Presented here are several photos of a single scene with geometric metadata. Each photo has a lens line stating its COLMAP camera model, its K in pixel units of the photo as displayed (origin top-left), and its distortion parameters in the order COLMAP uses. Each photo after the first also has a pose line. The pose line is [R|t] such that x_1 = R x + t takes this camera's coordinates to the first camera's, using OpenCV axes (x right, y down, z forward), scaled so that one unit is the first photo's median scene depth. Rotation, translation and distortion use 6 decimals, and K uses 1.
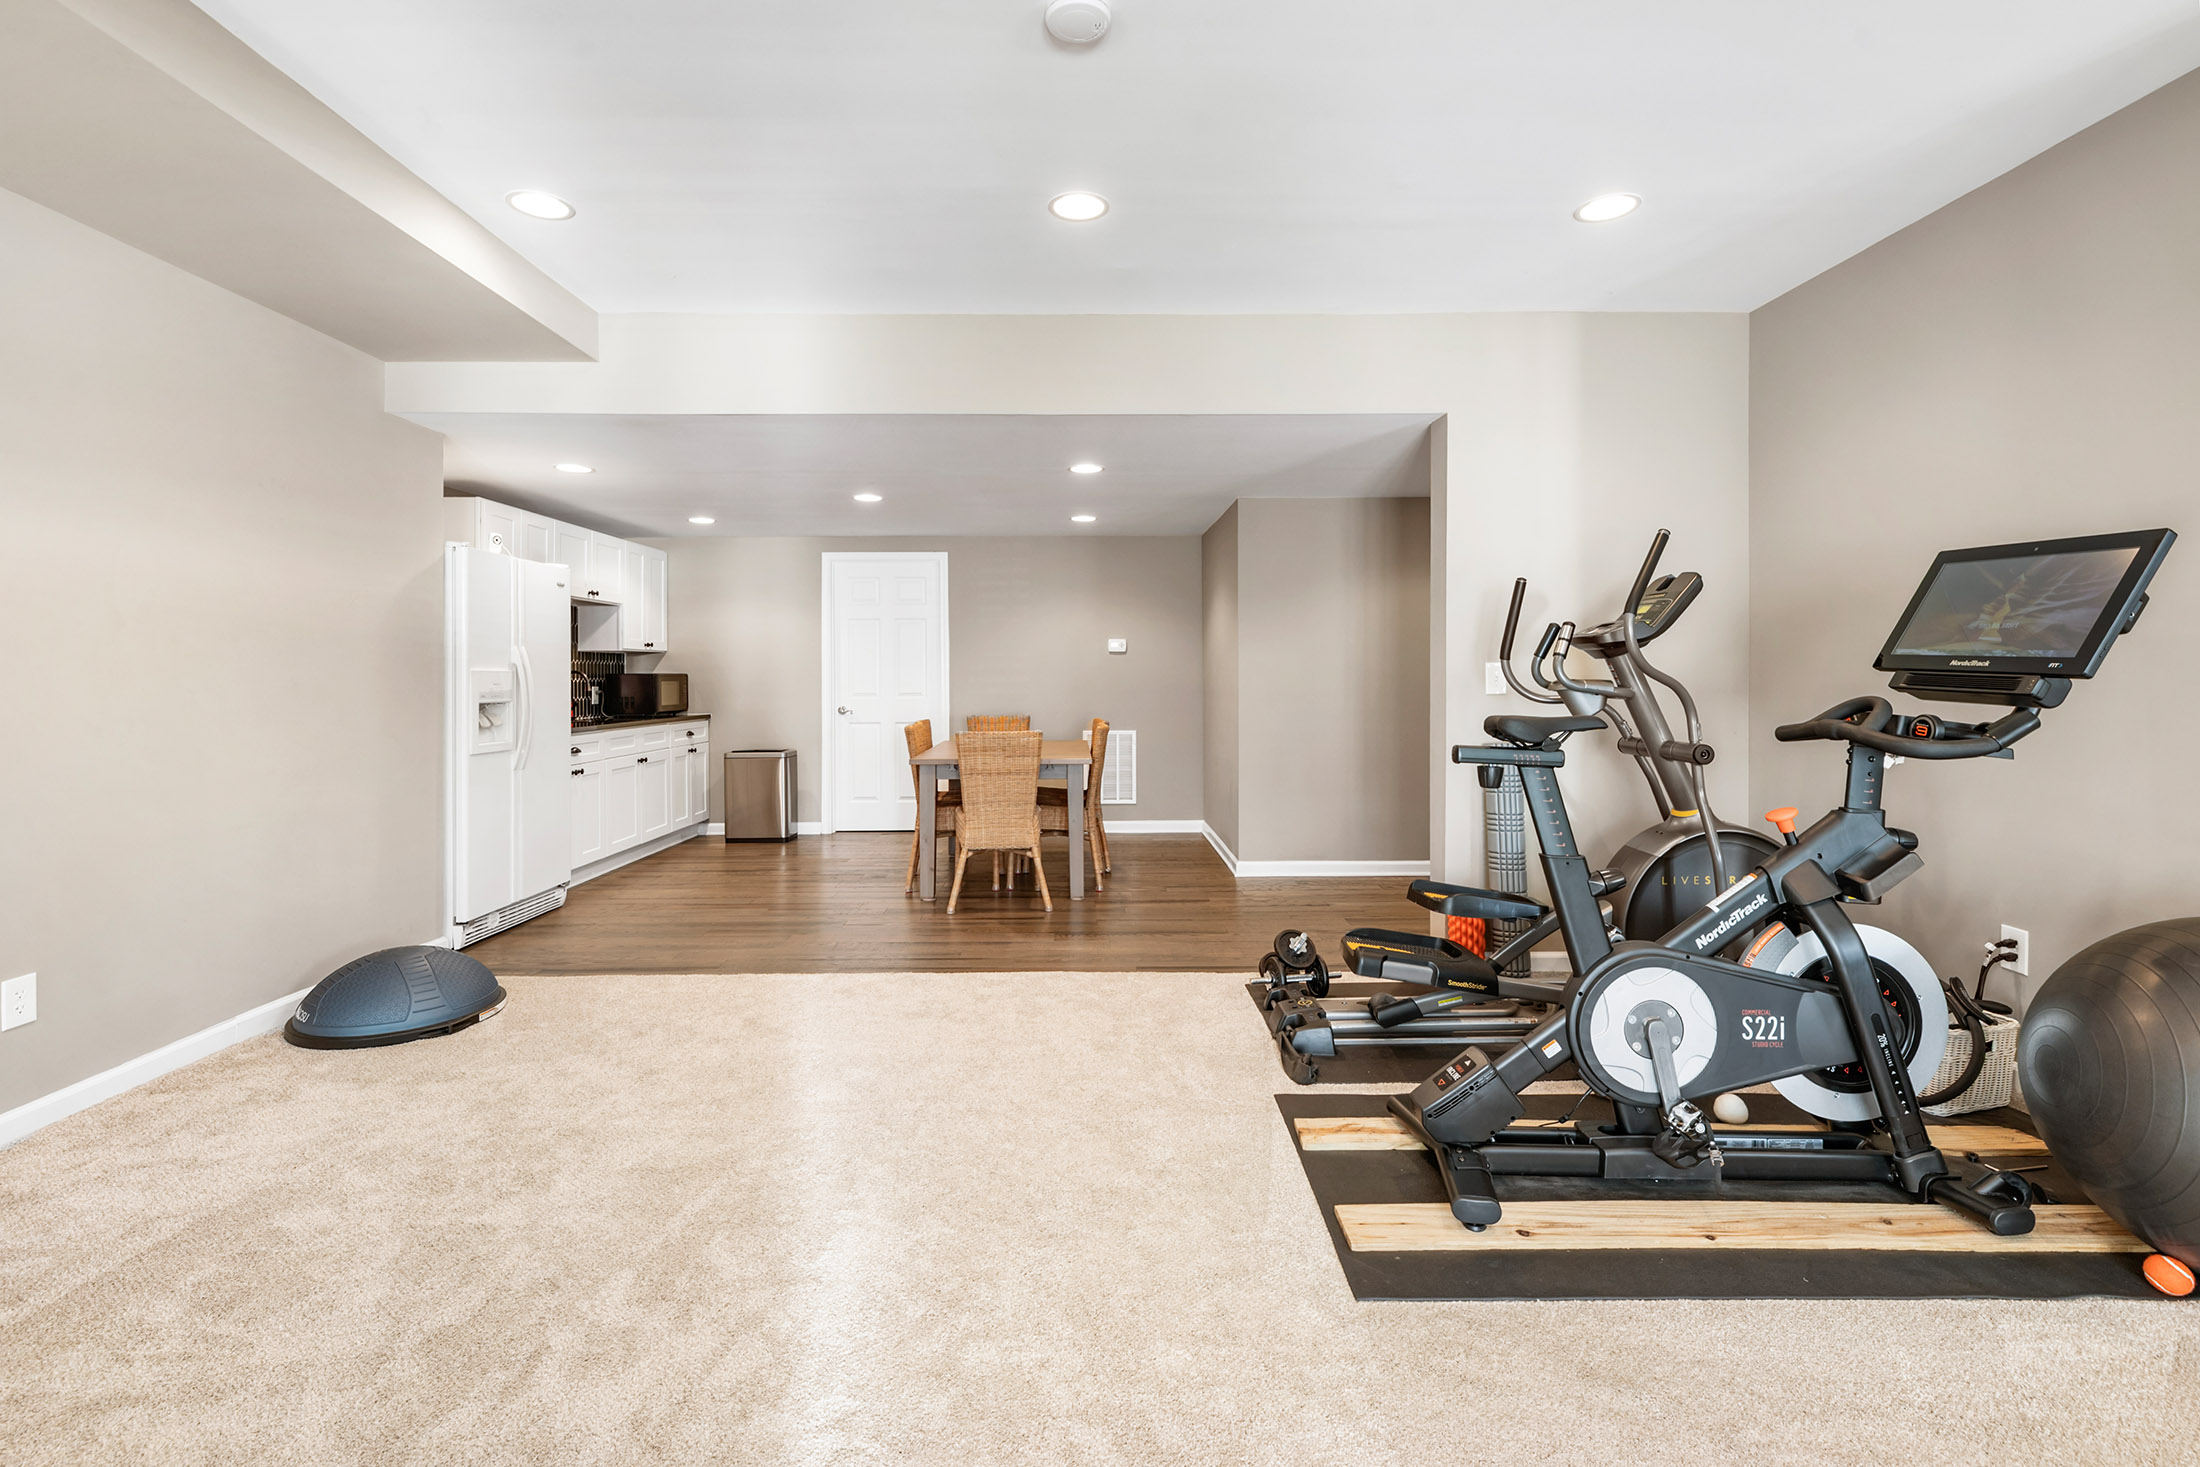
lens RADIAL K [[1010.7, 0, 1095.0], [0, 1010.7, 705.1], [0, 0, 1]] dist [-0.001177, -0.001027]
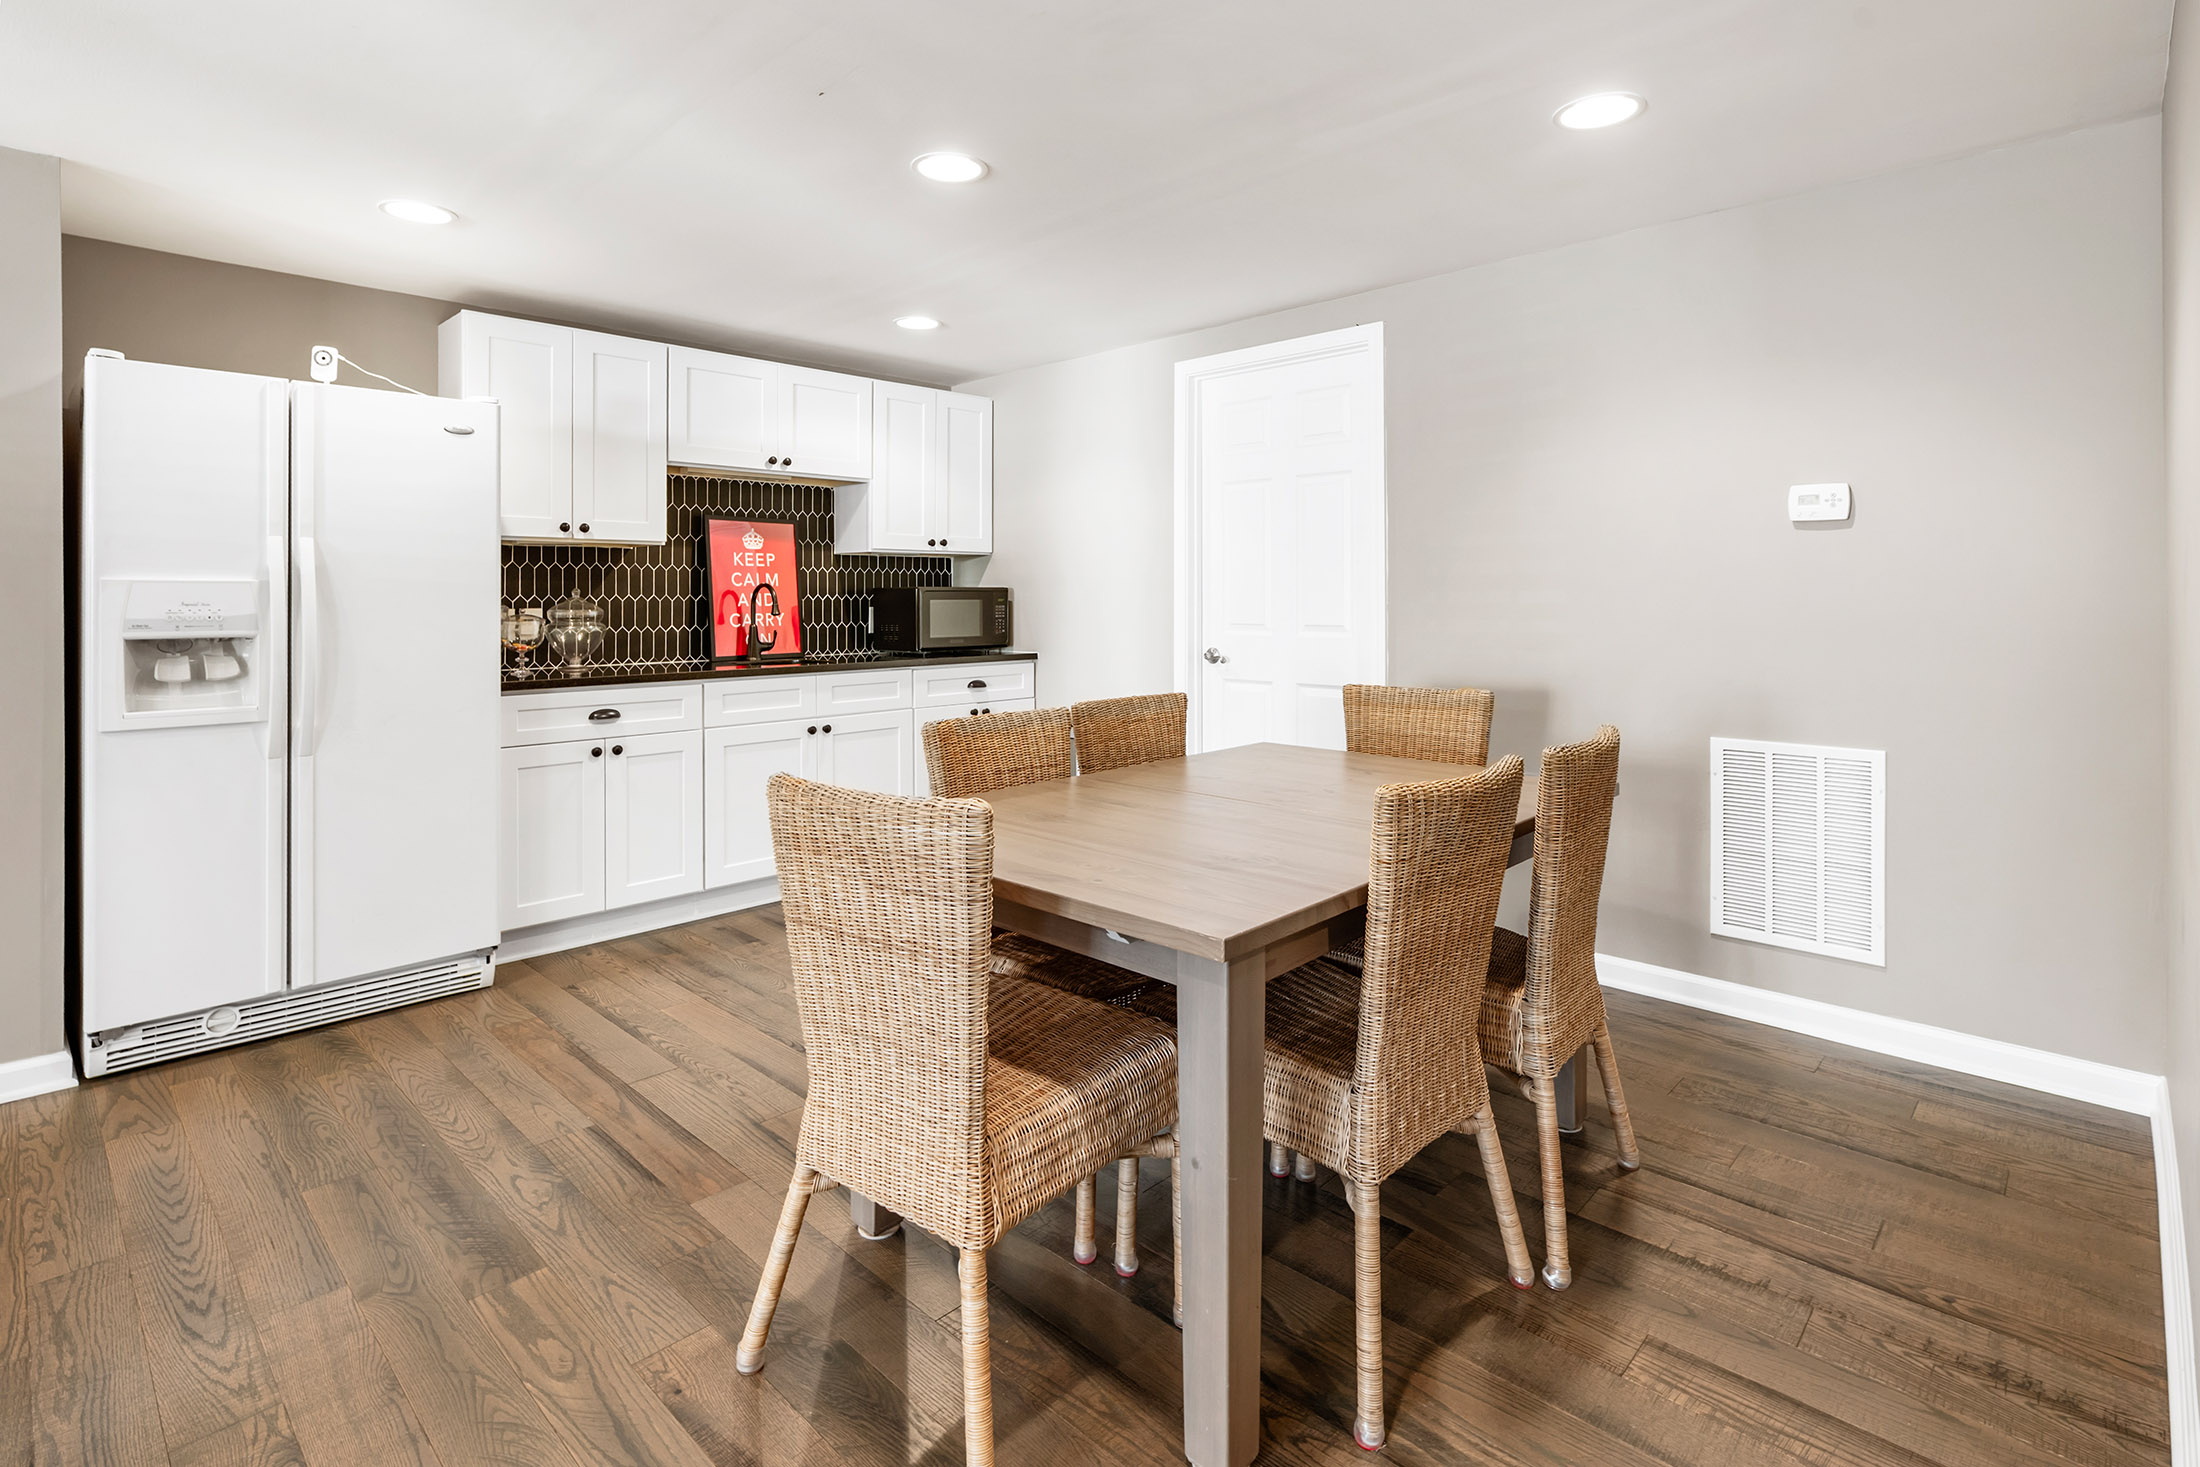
lens RADIAL K [[1075.8, 0, 1098.5], [0, 1075.8, 608.0], [0, 0, 1]] dist [-0.000482, -0.000385]
pose [[0.710949, 0.010620, -0.703164, 0.108100], [-0.020211, 0.999782, -0.005335, -0.015726], [0.702953, 0.018004, 0.711008, 0.572755]]
